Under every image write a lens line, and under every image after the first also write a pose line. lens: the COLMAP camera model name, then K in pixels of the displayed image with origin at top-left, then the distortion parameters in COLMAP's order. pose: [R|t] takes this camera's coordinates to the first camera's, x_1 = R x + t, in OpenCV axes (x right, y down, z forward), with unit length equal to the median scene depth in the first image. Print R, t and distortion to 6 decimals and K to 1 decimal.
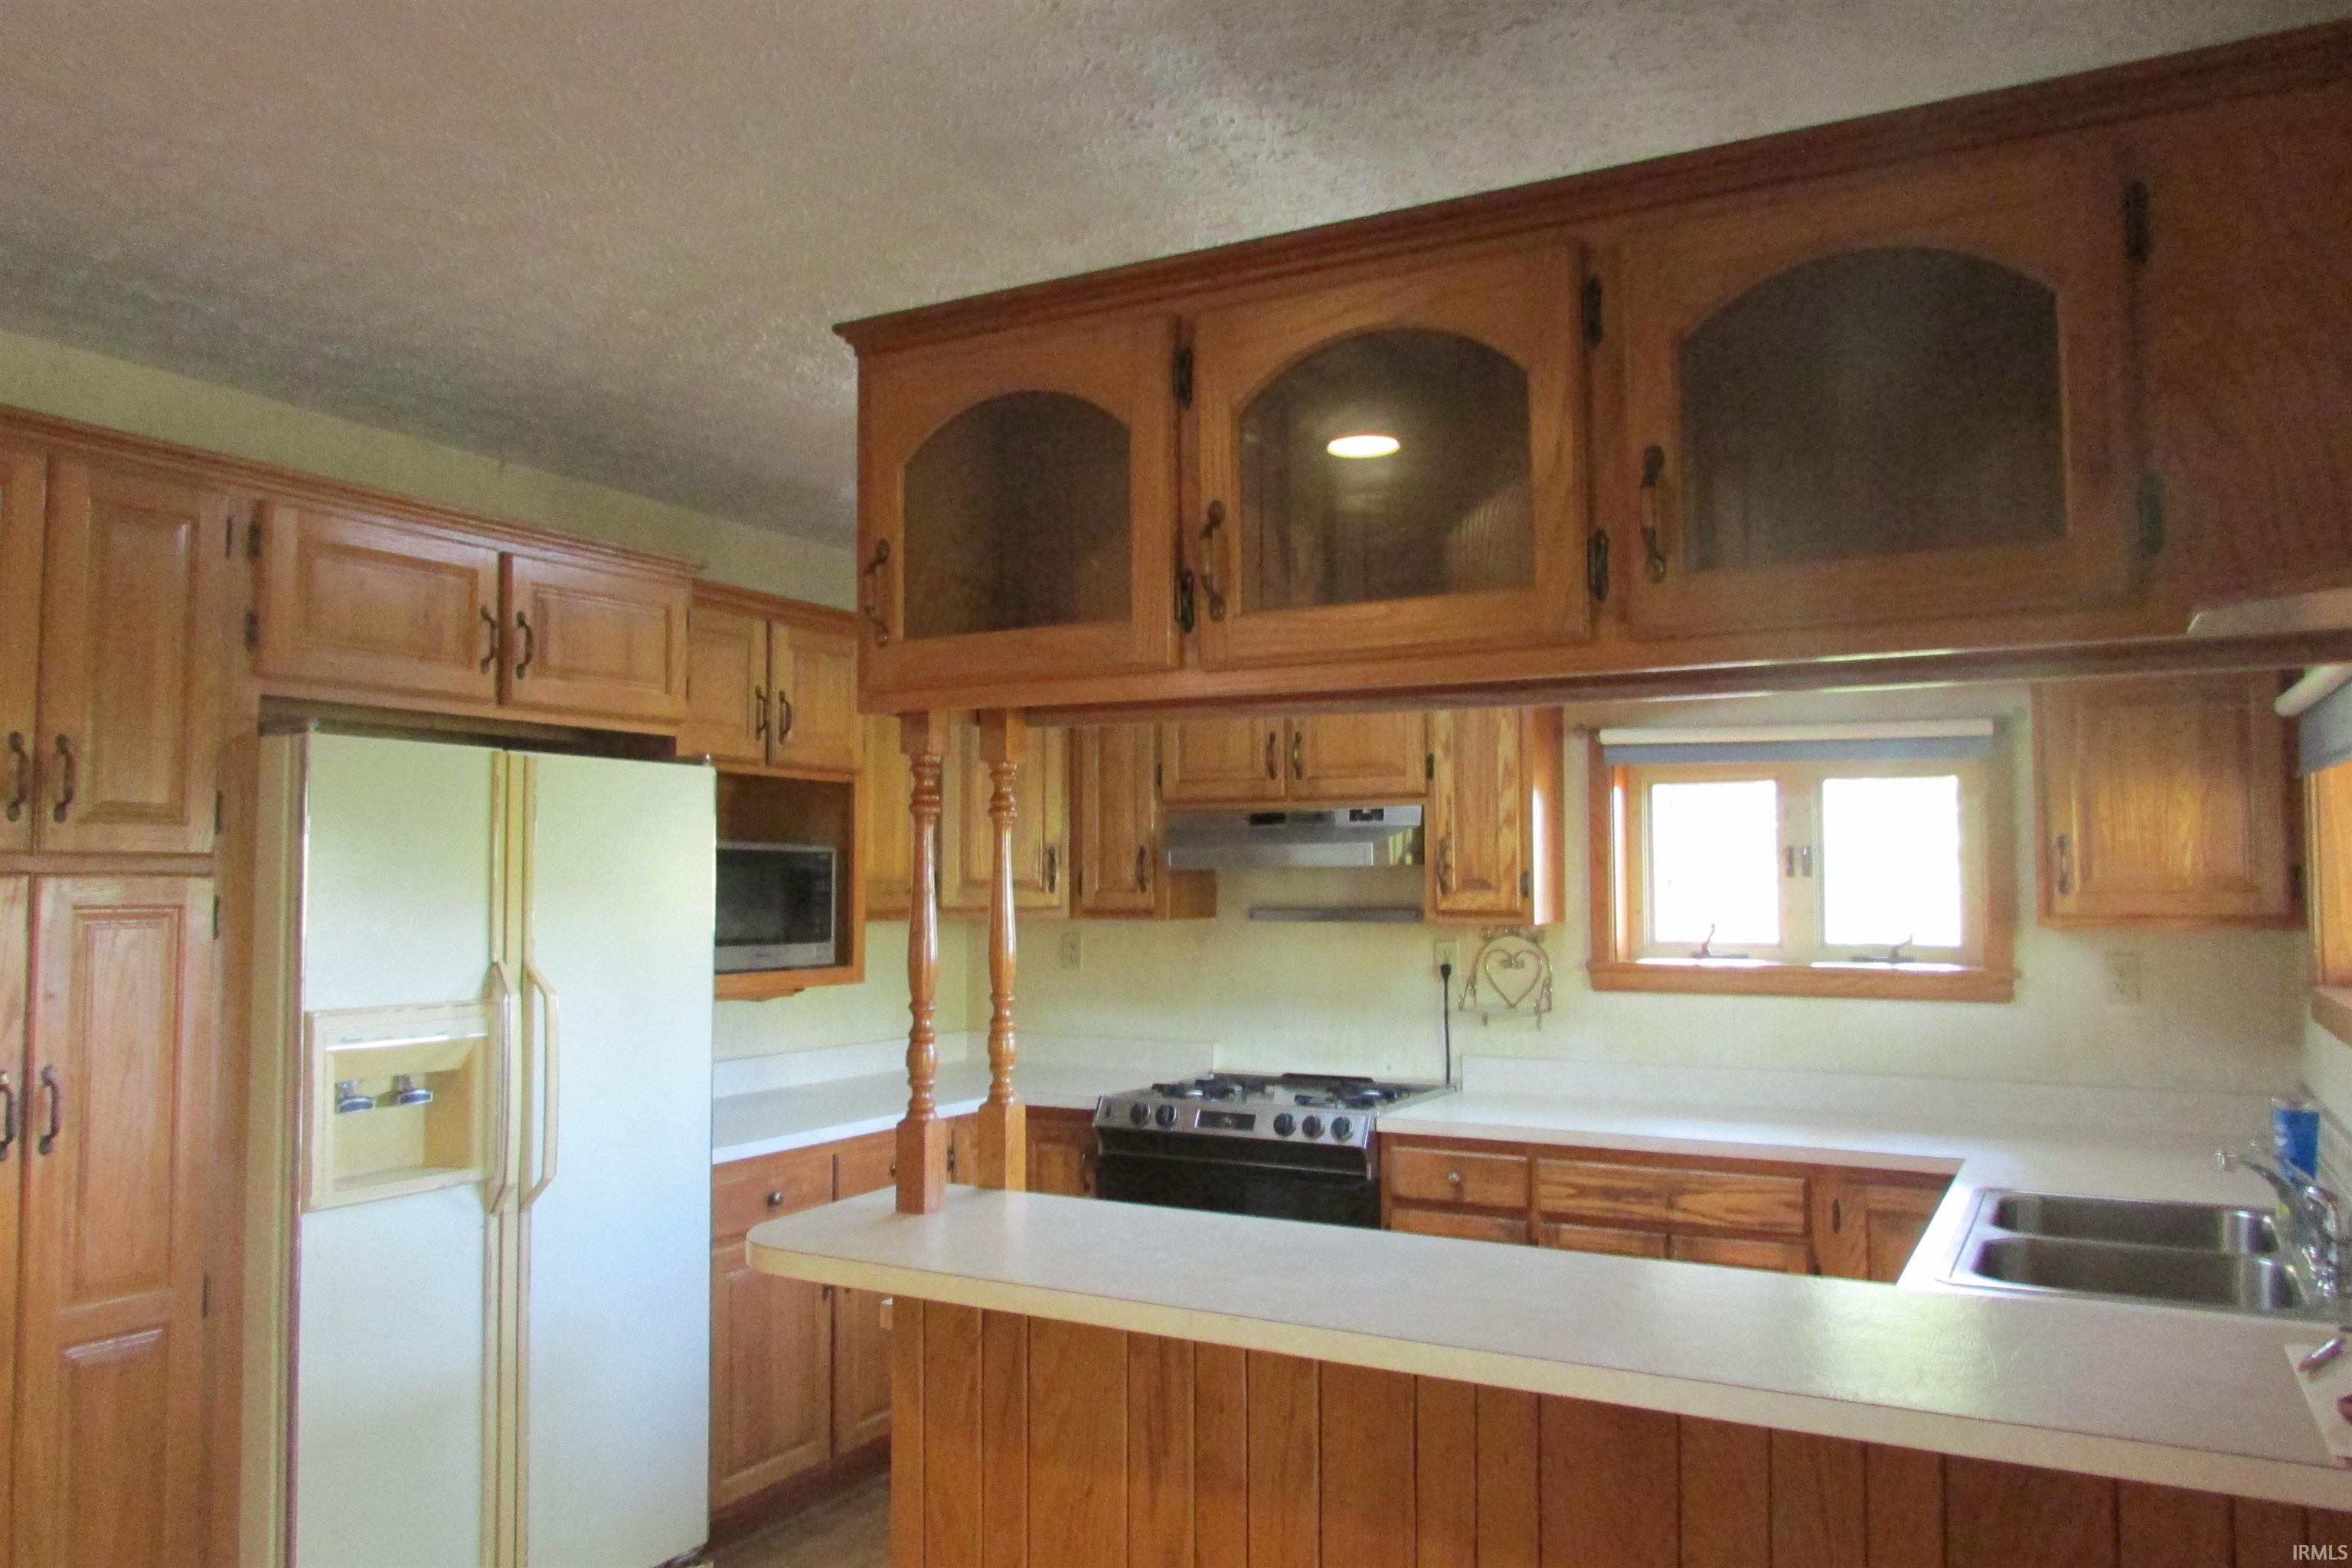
lens RADIAL K [[1690.2, 0, 1176.0], [0, 1690.2, 784.0], [0, 0, 1]] dist [-0.024234, 0.004412]
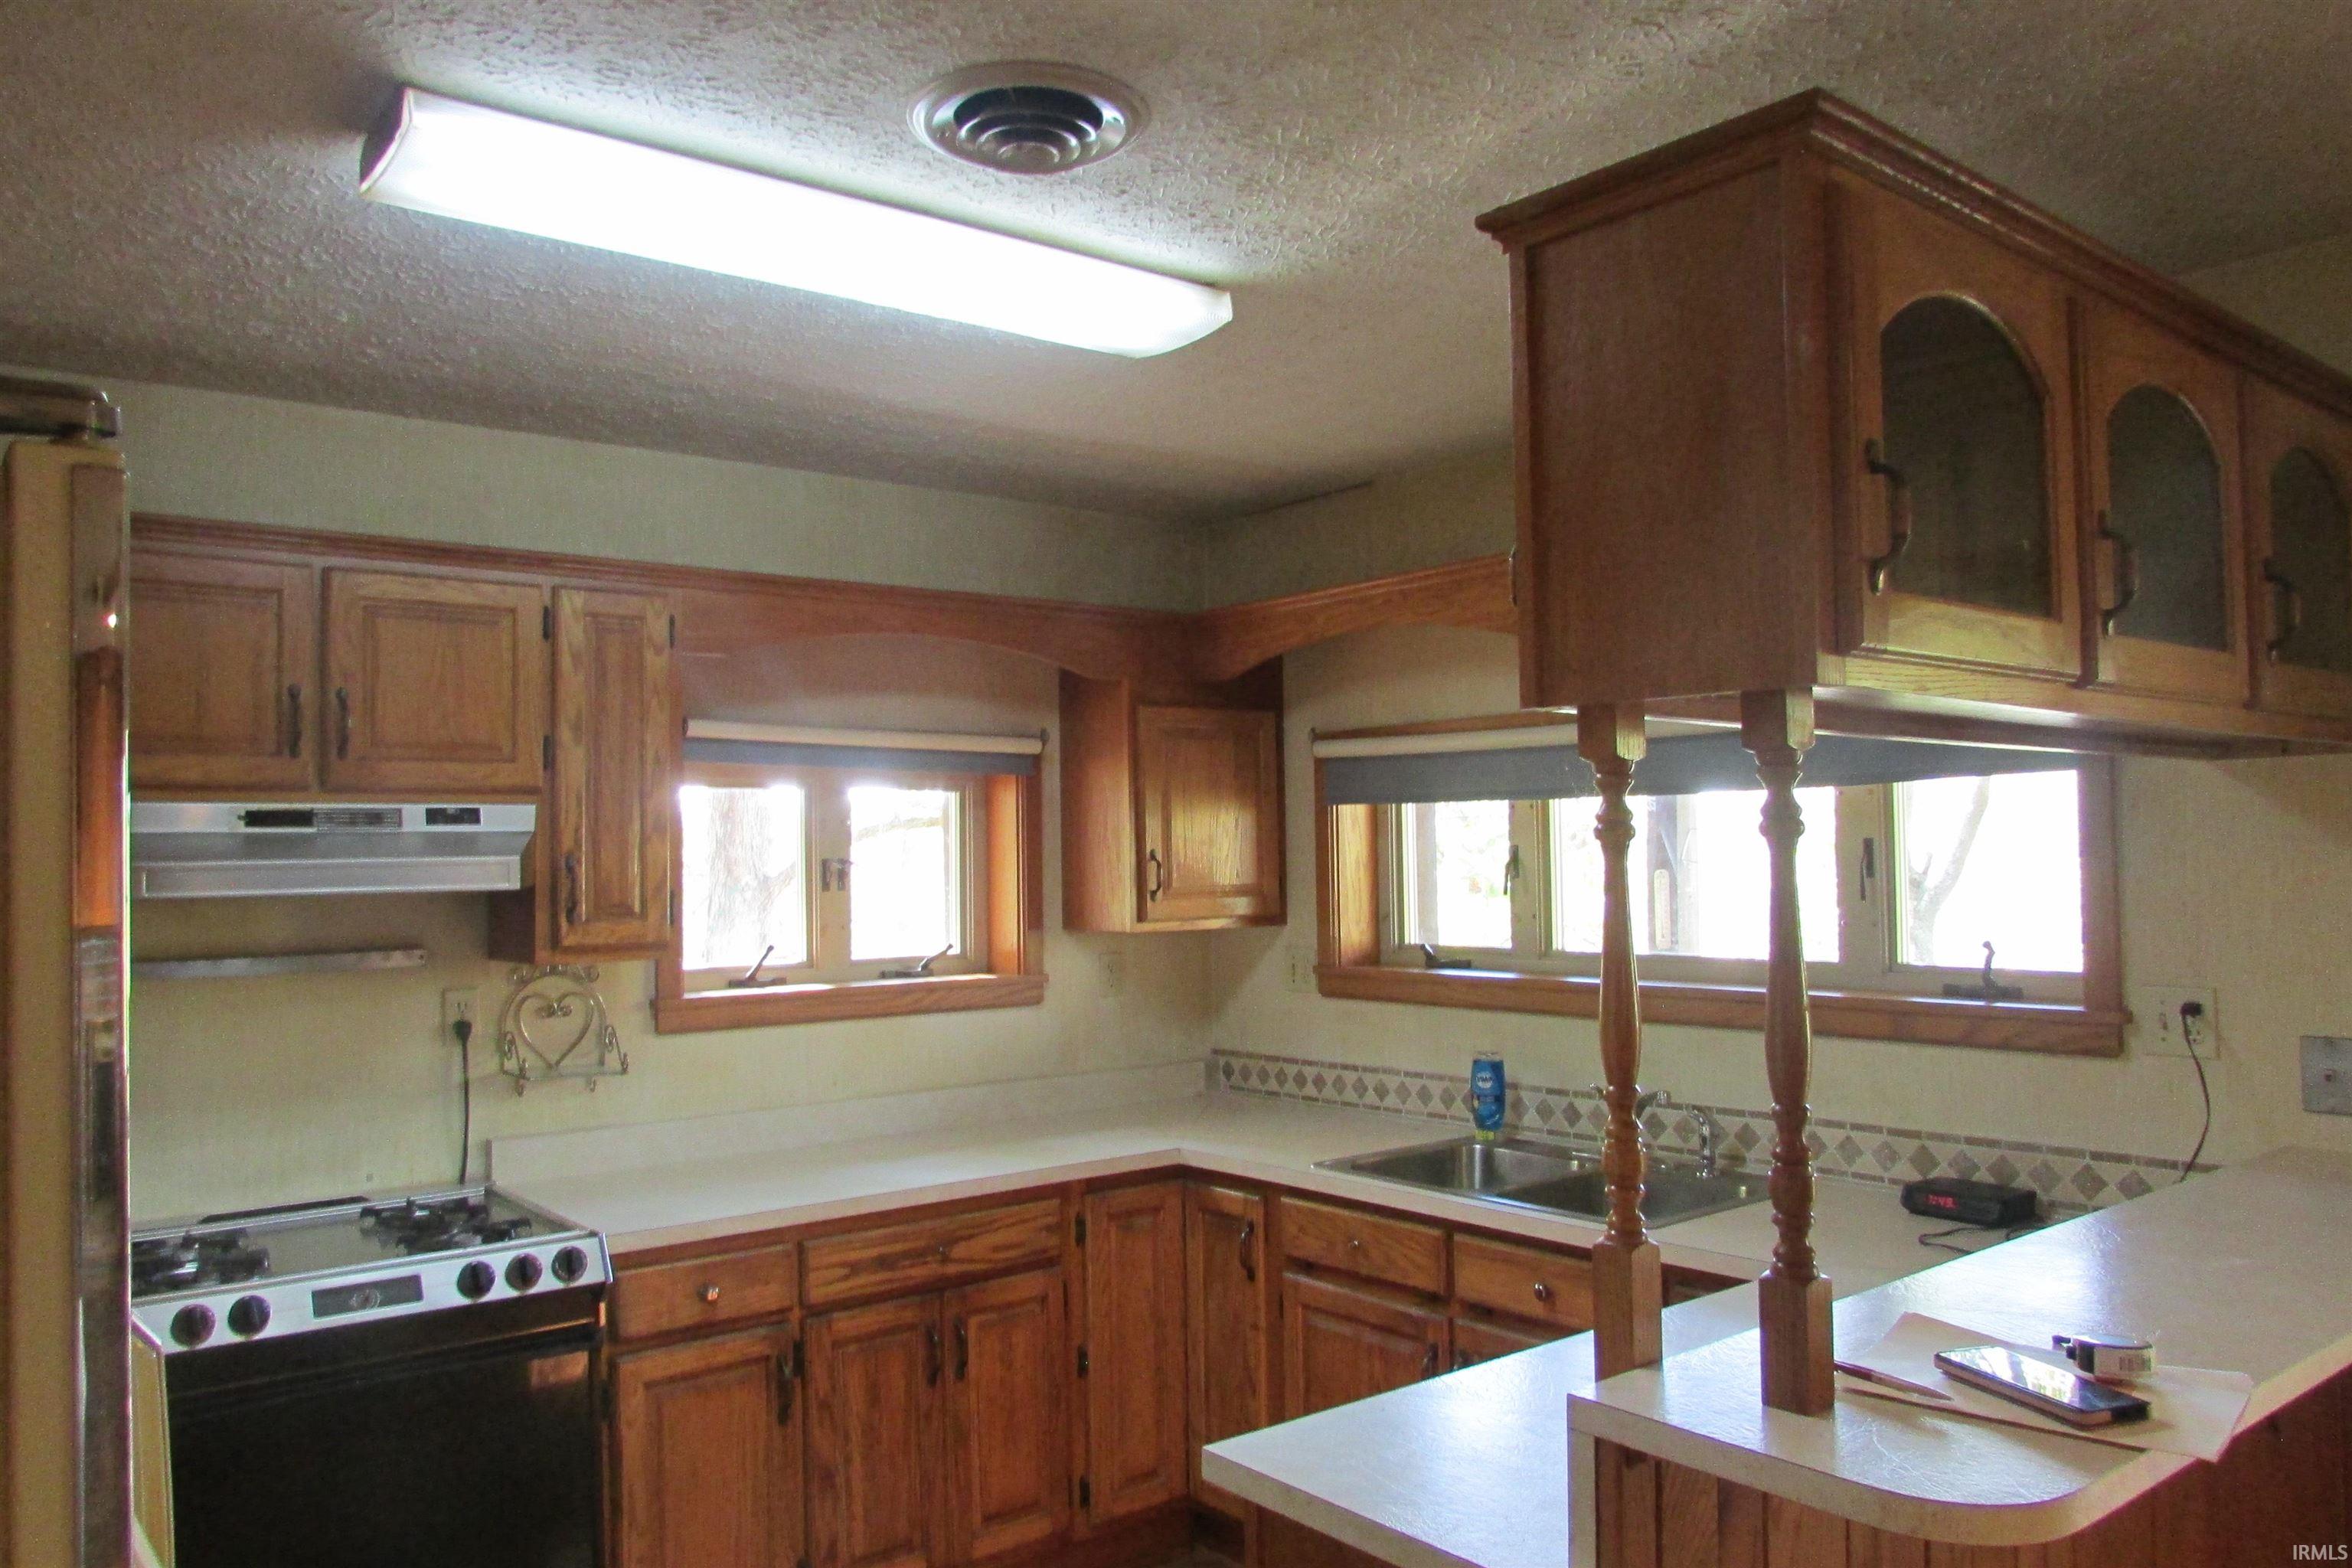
lens RADIAL K [[1690.2, 0, 1176.0], [0, 1690.2, 784.0], [0, 0, 1]] dist [-0.024234, 0.004412]
pose [[0.375522, 0.035139, 0.926147, -0.437032], [-0.036361, 0.999070, -0.023163, 0.010412], [-0.926100, -0.024978, 0.376451, 0.476088]]
